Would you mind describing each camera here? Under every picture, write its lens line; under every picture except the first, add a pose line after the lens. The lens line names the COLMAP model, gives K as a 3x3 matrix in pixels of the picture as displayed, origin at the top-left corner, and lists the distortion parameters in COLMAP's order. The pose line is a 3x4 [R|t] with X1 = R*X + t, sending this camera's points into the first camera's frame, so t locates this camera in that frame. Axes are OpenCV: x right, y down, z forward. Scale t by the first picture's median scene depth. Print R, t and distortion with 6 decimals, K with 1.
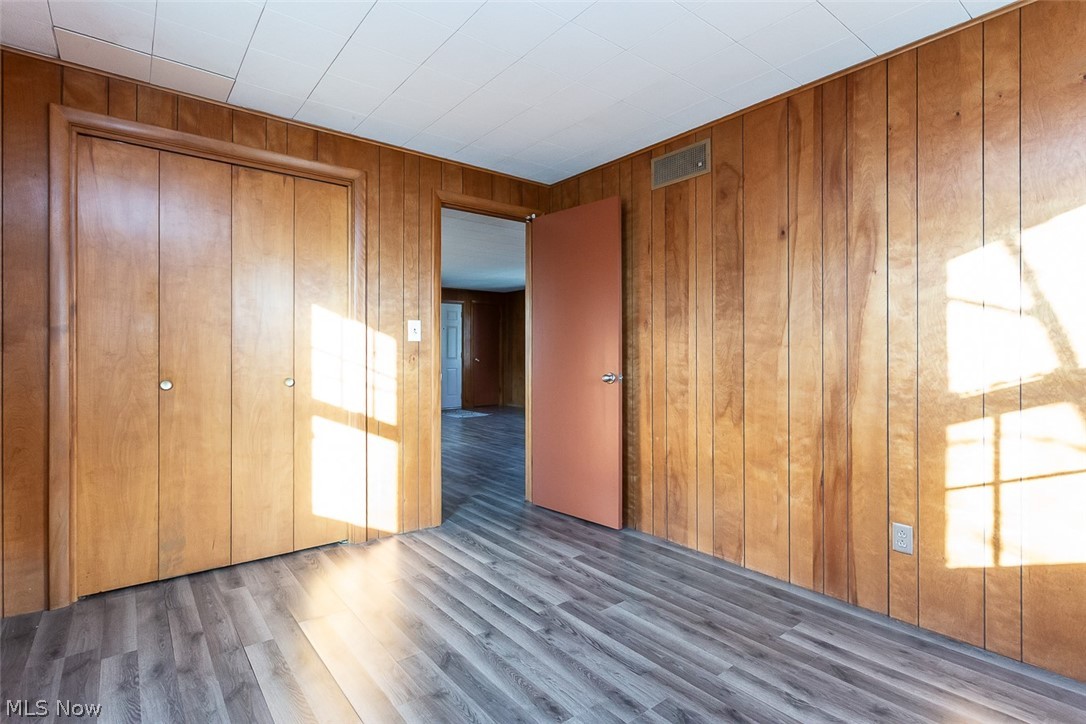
lens RADIAL K [[520.8, 0, 541.3], [0, 520.8, 352.7], [0, 0, 1]] dist [-0.001119, -0.000376]
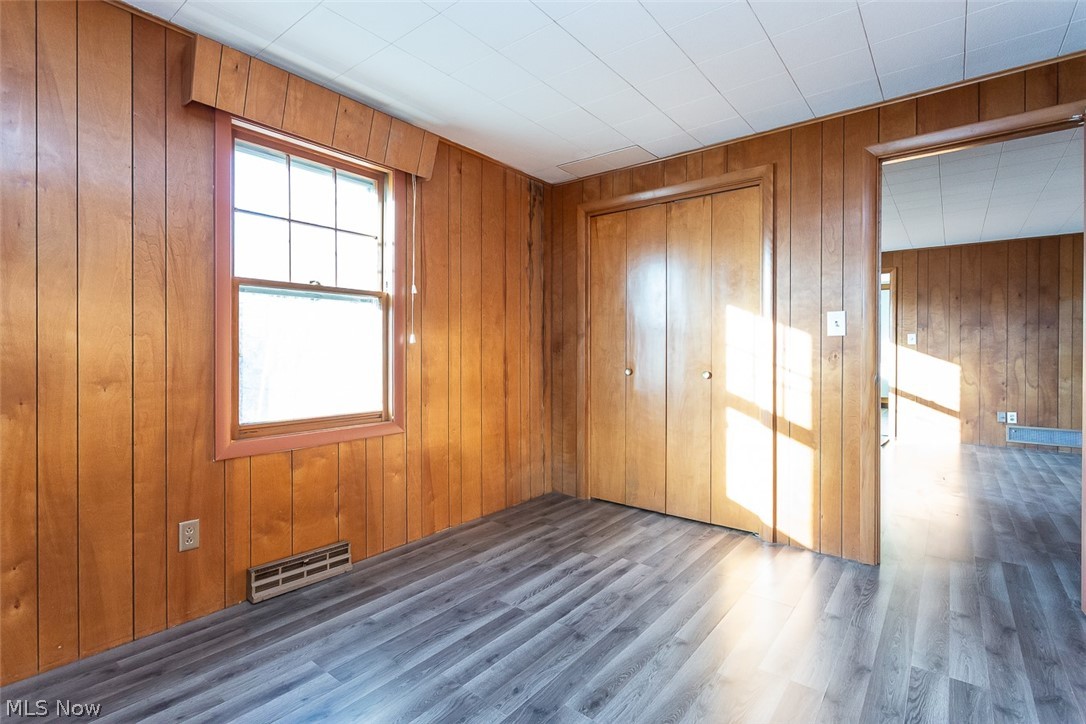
lens RADIAL K [[520.8, 0, 541.3], [0, 520.8, 352.7], [0, 0, 1]] dist [-0.001119, -0.000376]
pose [[0.224705, 0.004576, -0.974416, 0.541922], [-0.001502, 0.999989, 0.004350, 0.003133], [0.974426, 0.000487, 0.224709, 0.375151]]
